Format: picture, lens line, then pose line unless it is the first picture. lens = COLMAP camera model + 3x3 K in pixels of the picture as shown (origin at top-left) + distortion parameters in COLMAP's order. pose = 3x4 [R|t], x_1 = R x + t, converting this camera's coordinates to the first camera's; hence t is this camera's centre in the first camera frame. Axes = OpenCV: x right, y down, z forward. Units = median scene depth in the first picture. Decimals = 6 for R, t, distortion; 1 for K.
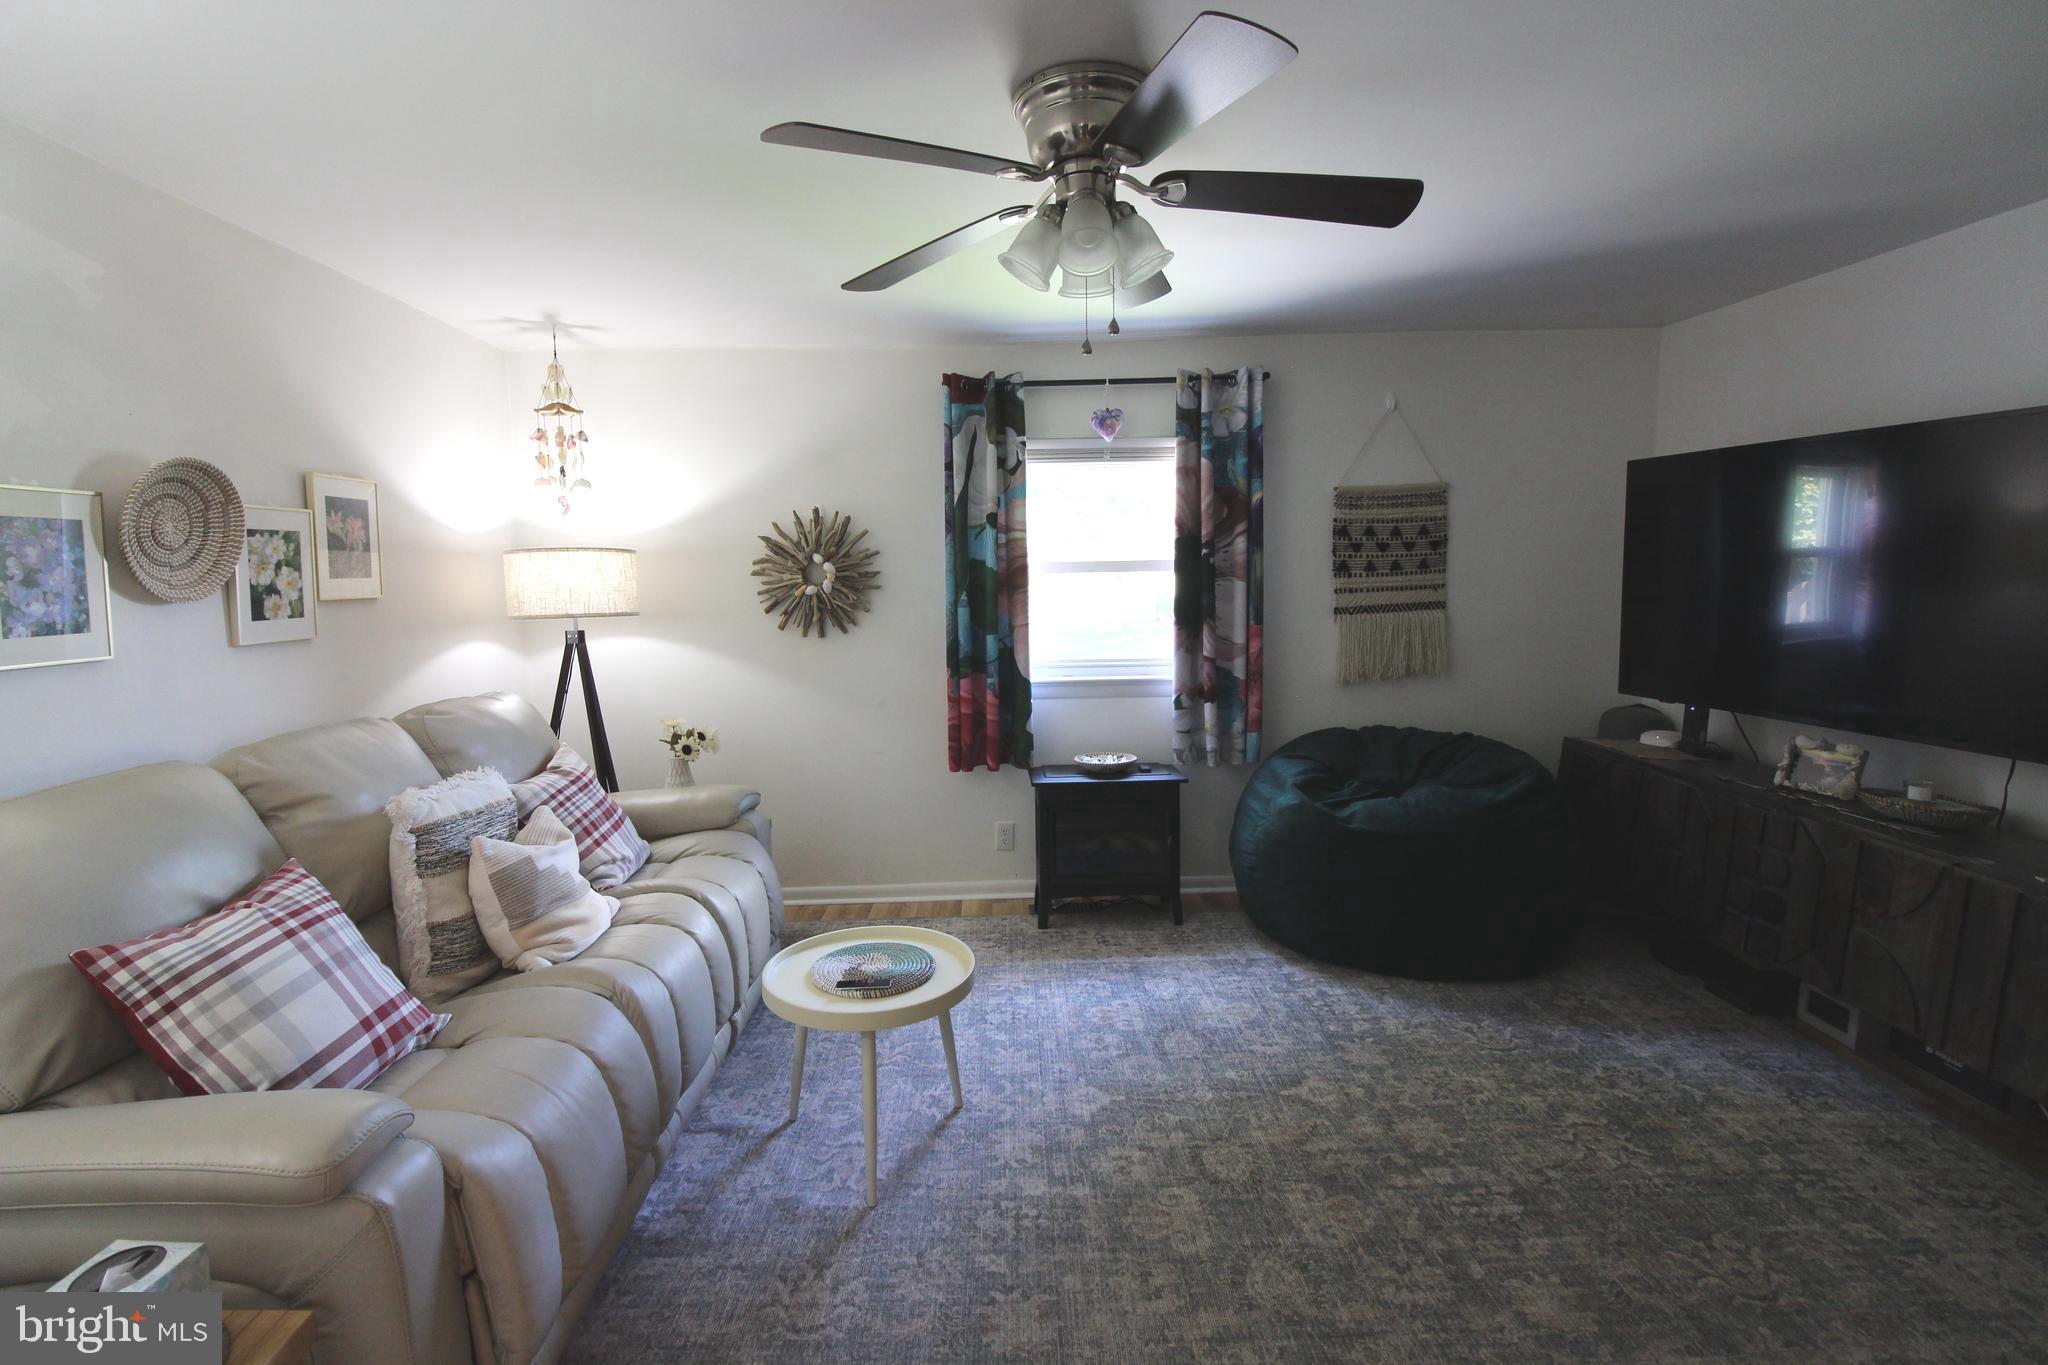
lens RADIAL K [[945.0, 0, 1021.0], [0, 945.0, 673.4], [0, 0, 1]] dist [-0.014188, -0.003309]
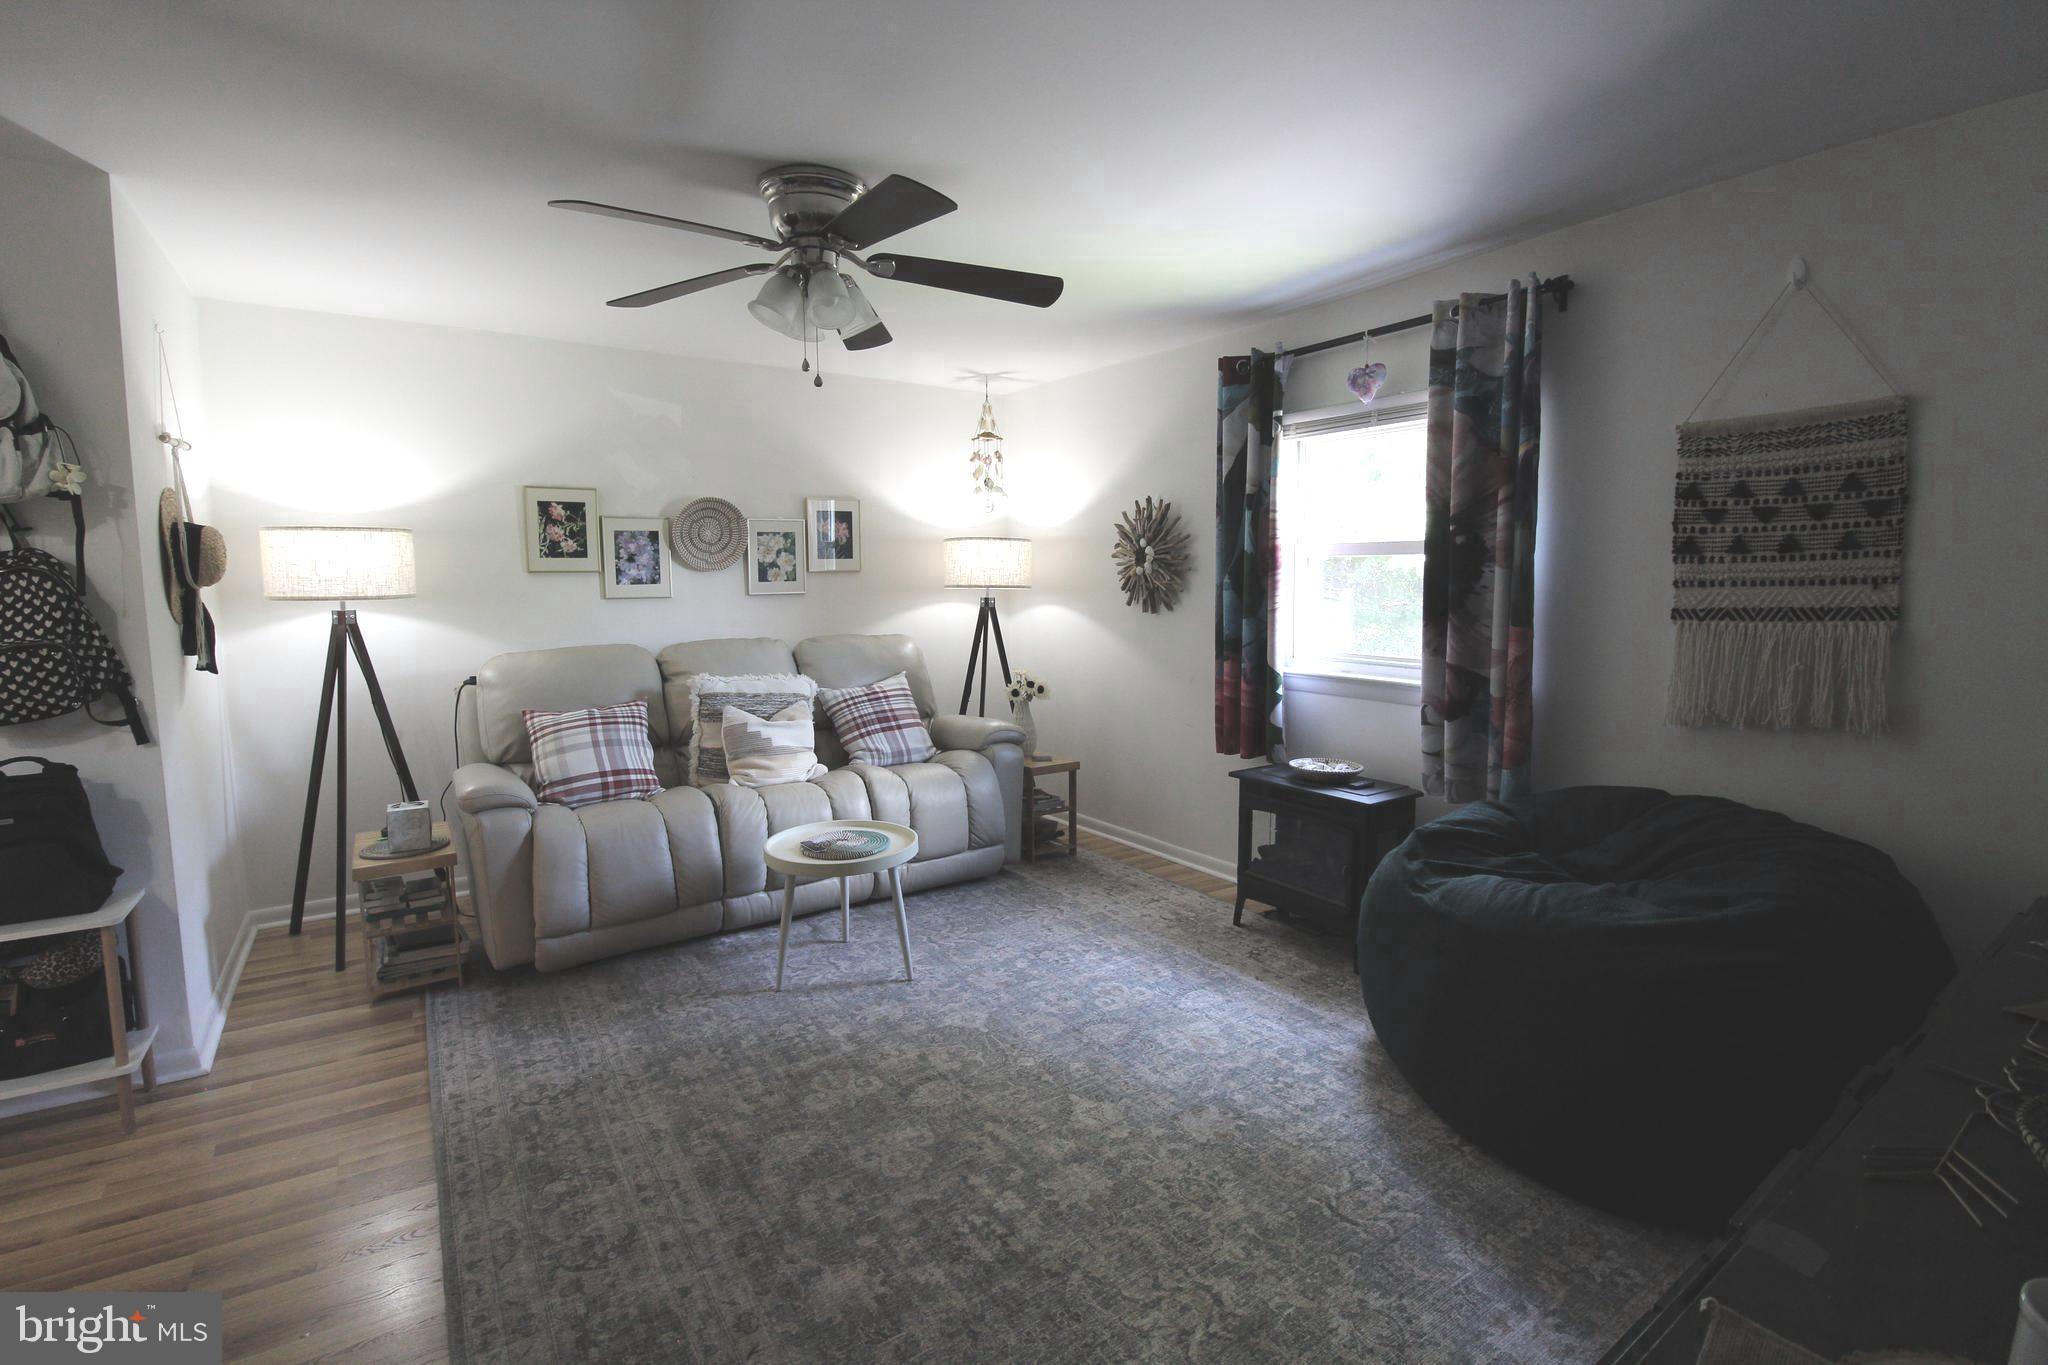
lens RADIAL K [[945.0, 0, 1014.5], [0, 945.0, 672.8], [0, 0, 1]] dist [-0.014188, -0.003309]
pose [[0.540010, 0.103414, -0.835281, 0.675407], [-0.087328, 0.993951, 0.066600, -0.030254], [0.837116, 0.036979, 0.545775, 0.272379]]
